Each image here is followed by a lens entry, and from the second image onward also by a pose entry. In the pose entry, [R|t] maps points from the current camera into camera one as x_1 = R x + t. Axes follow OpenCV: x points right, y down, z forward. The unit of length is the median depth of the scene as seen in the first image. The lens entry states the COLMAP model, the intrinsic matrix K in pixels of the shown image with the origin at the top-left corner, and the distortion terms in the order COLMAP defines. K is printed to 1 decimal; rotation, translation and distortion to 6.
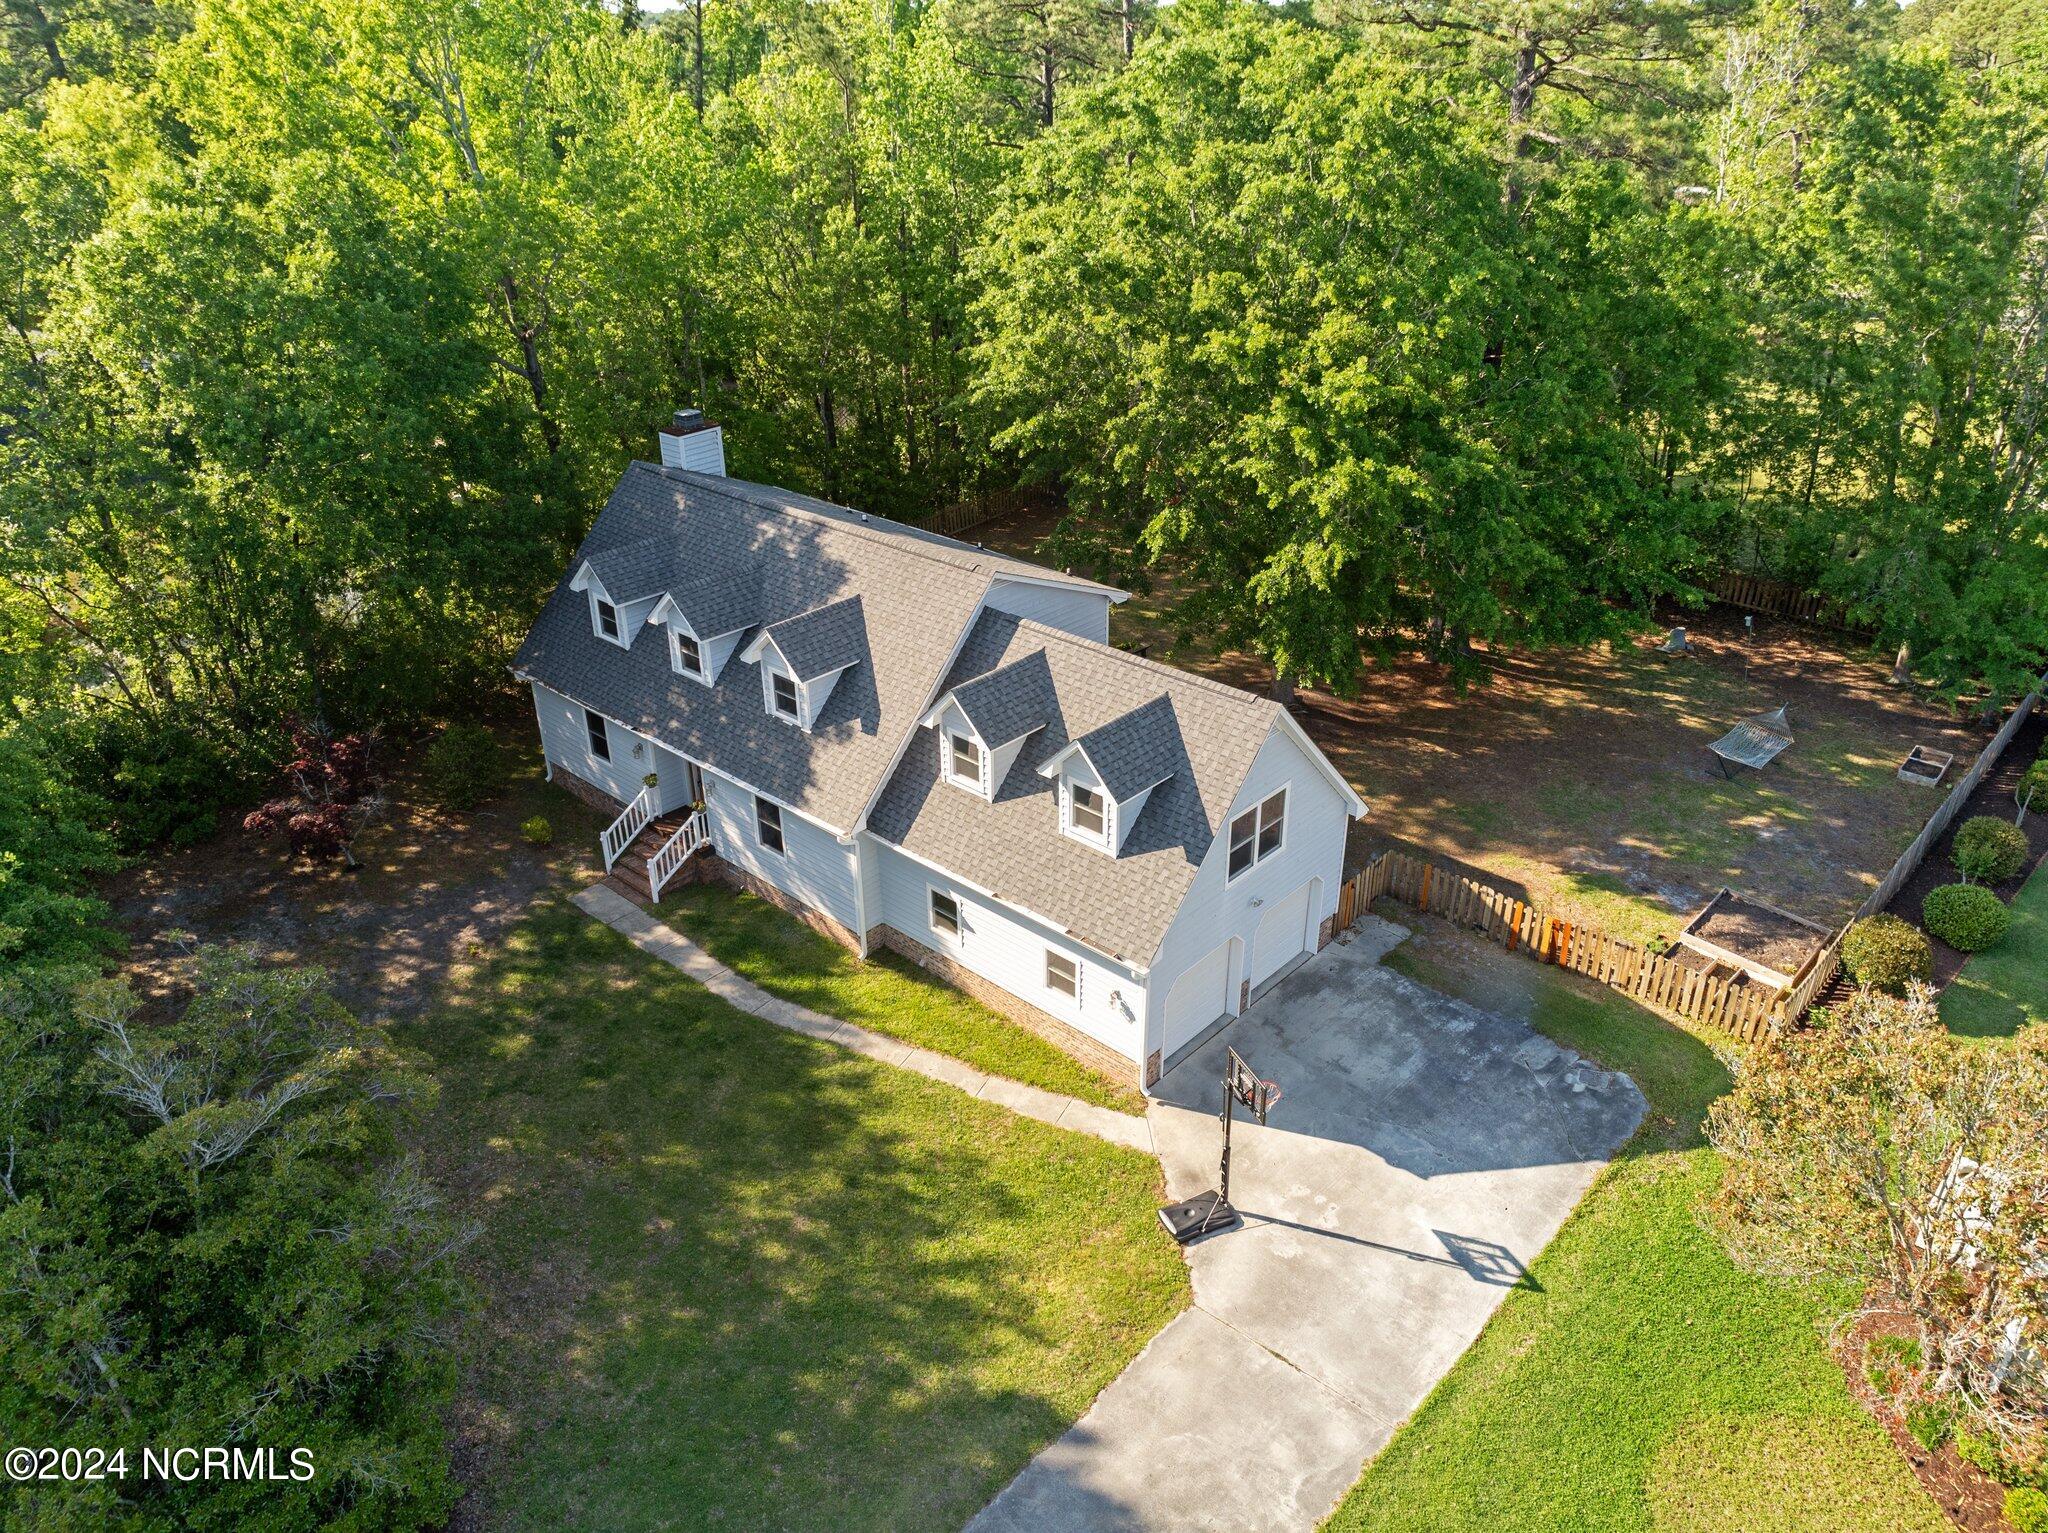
lens RADIAL K [[1434.6, 0, 1024.0], [0, 1434.6, 766.5], [0, 0, 1]] dist [-0.035543, -0.003395]
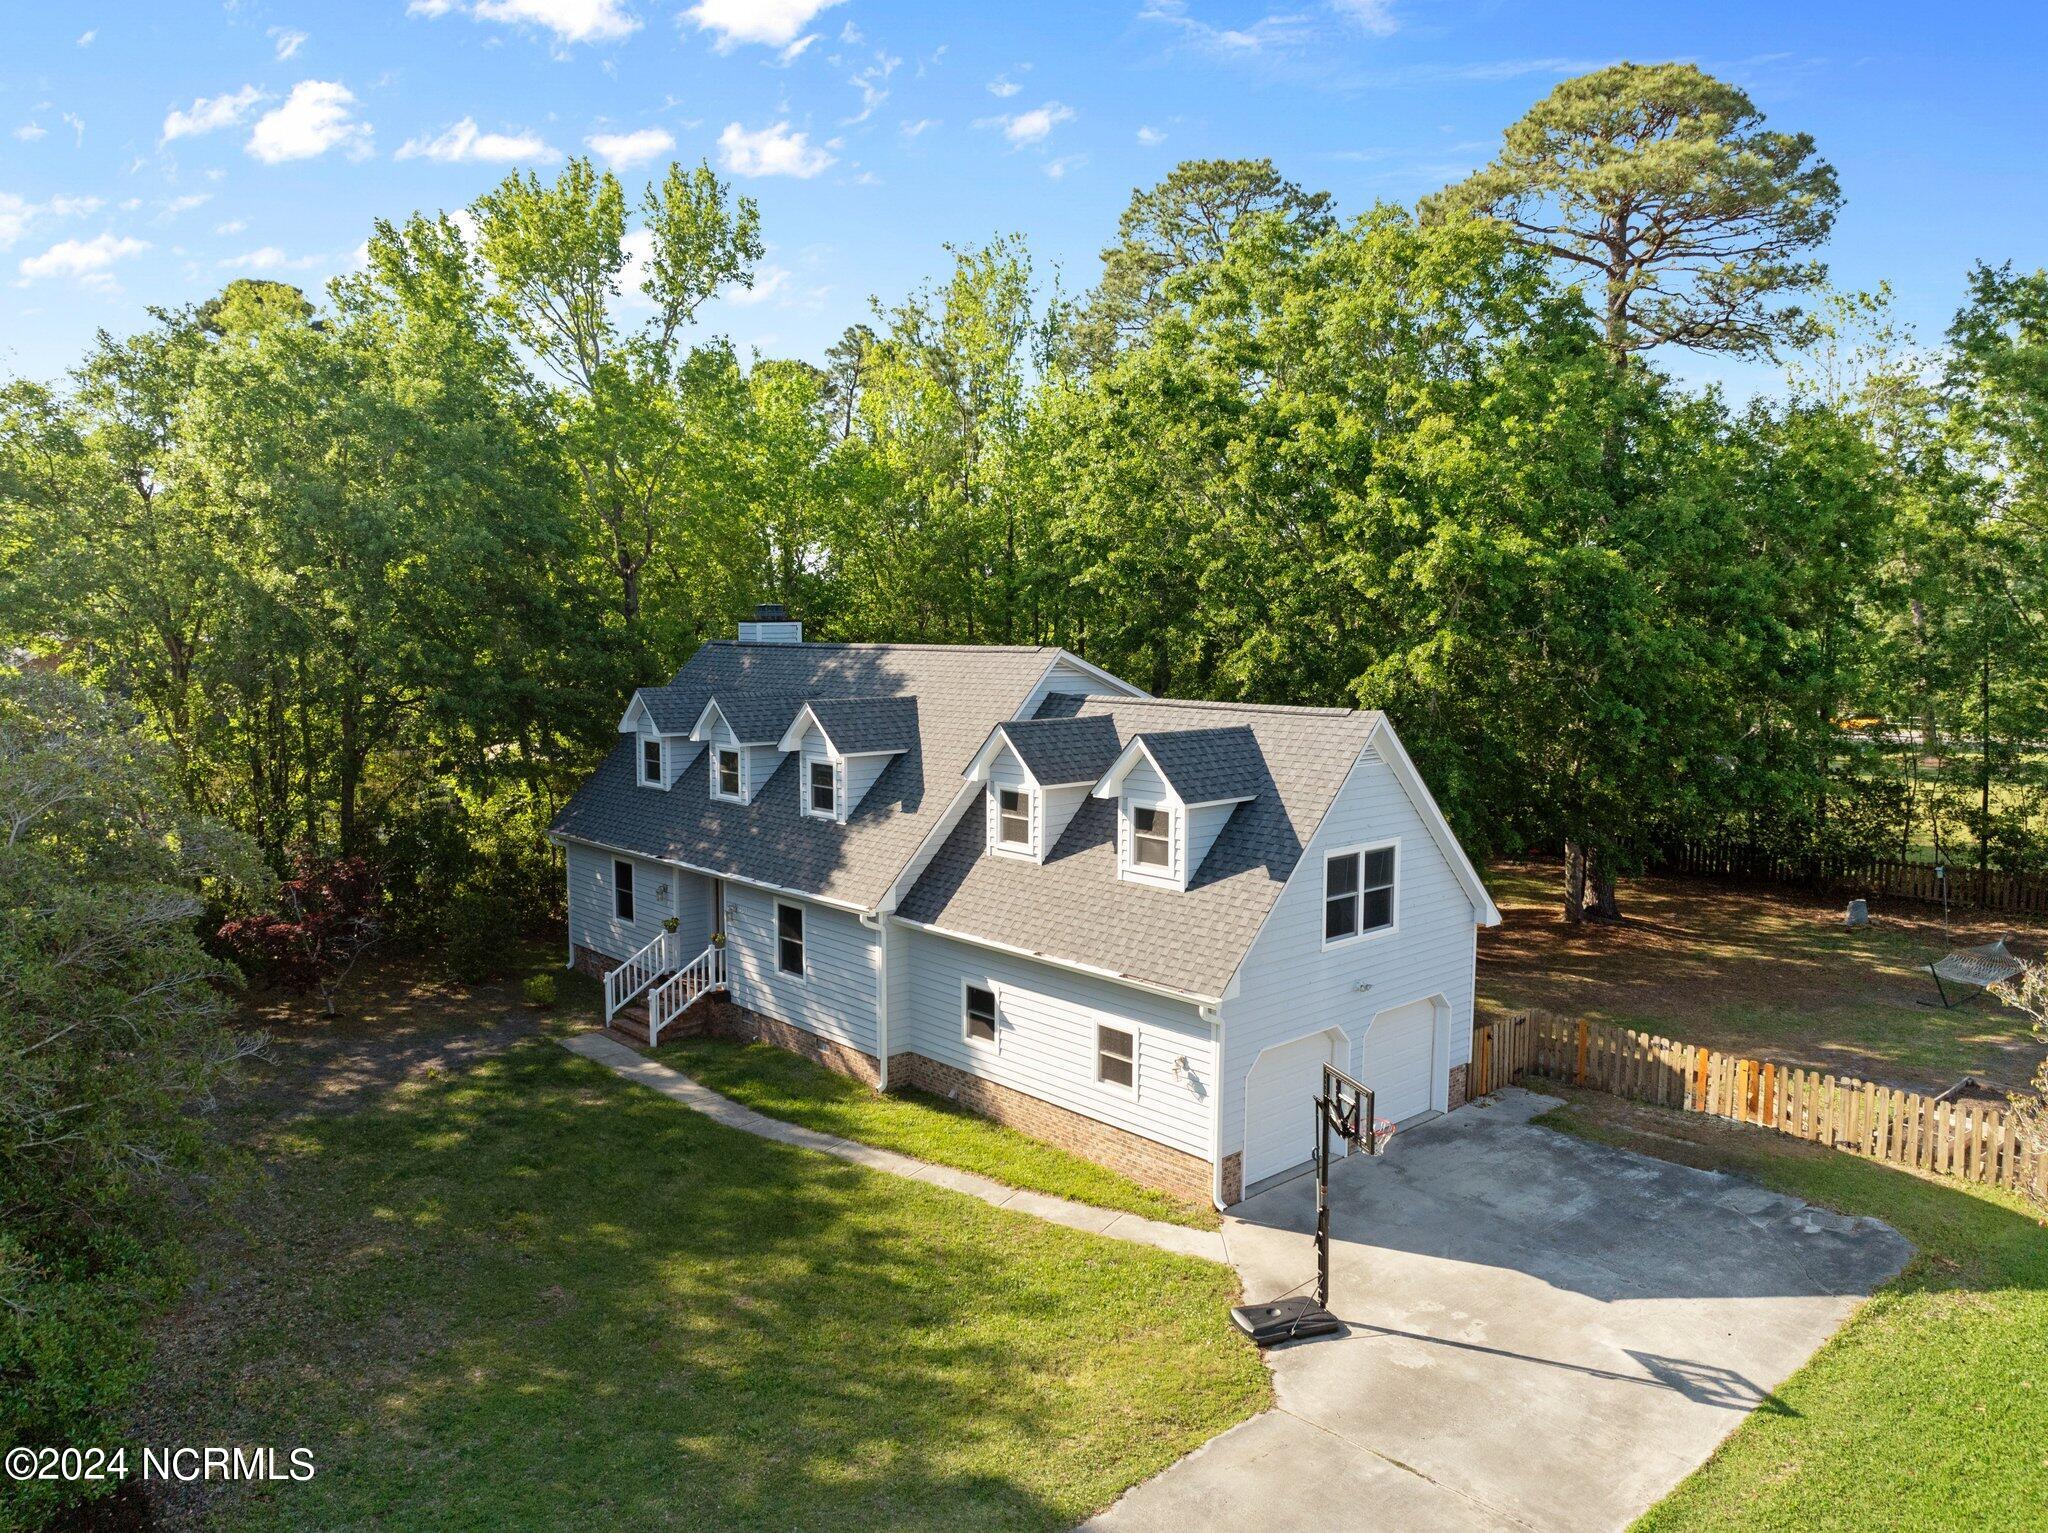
lens RADIAL K [[1440.2, 0, 1024.0], [0, 1440.2, 766.5], [0, 0, 1]] dist [-0.040126, 0.005693]
pose [[0.995426, 0.024032, -0.092462, 0.043259], [-0.056557, 0.928255, -0.367619, 0.278413], [0.076994, 0.371167, 0.925369, 0.190342]]
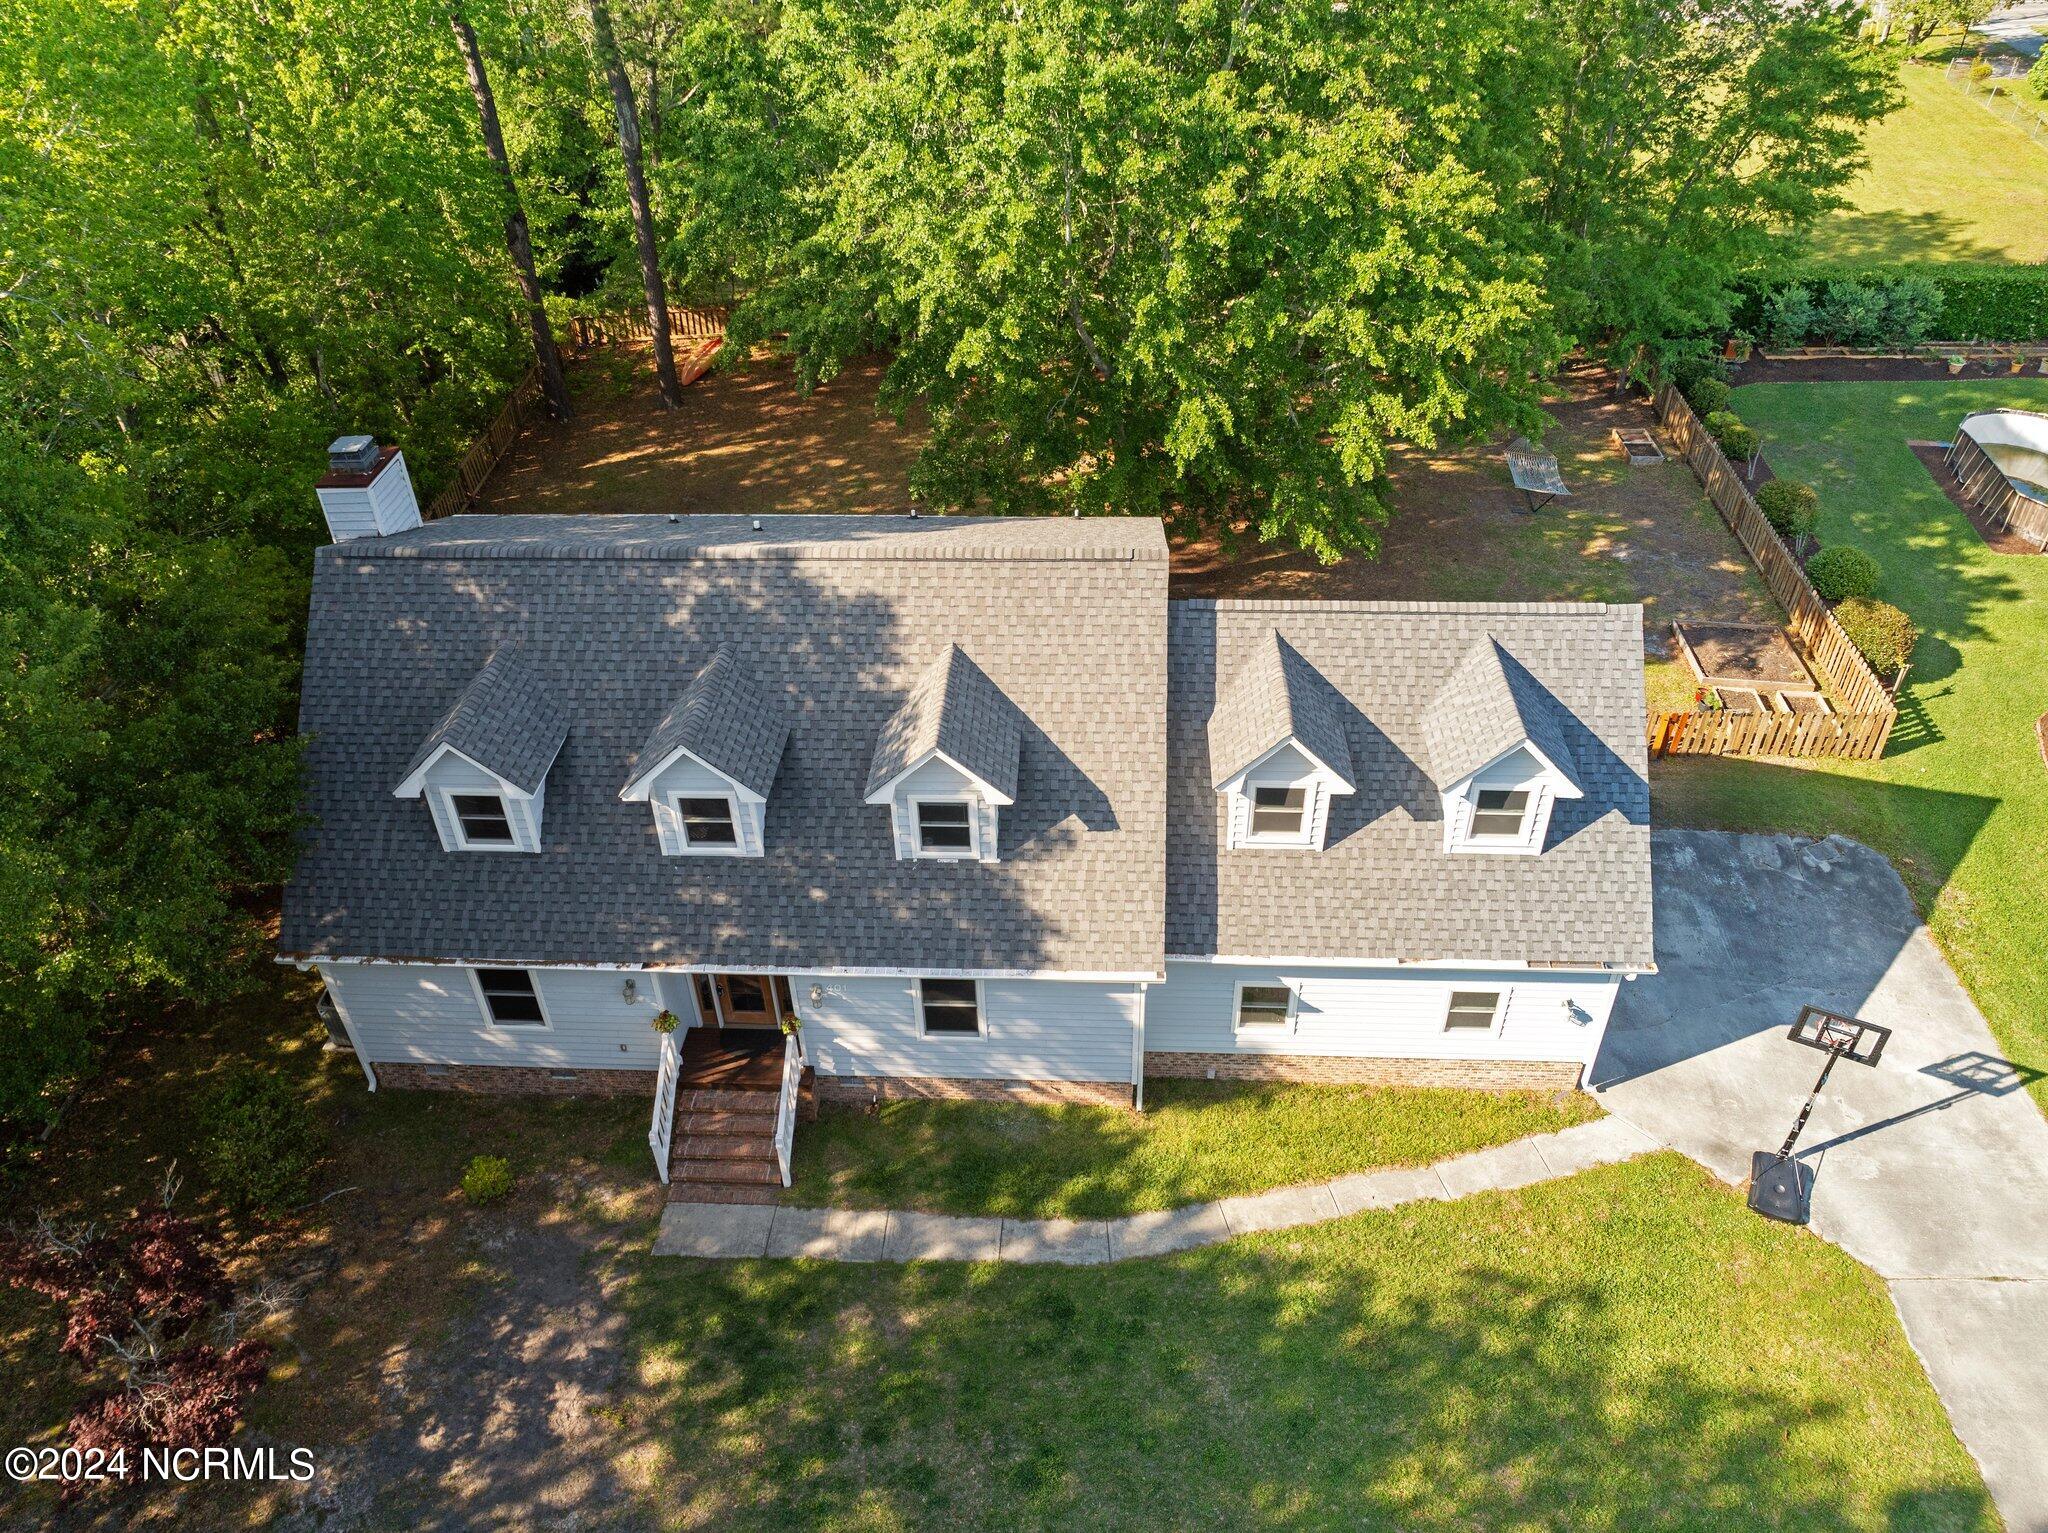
lens RADIAL K [[1434.1, 0, 1024.0], [0, 1434.1, 766.5], [0, 0, 1]] dist [-0.067272, 0.039174]
pose [[0.772594, -0.386747, 0.503512, -0.491744], [0.306264, 0.921708, 0.238028, -0.235580], [-0.556148, -0.029692, 0.830553, 0.461018]]
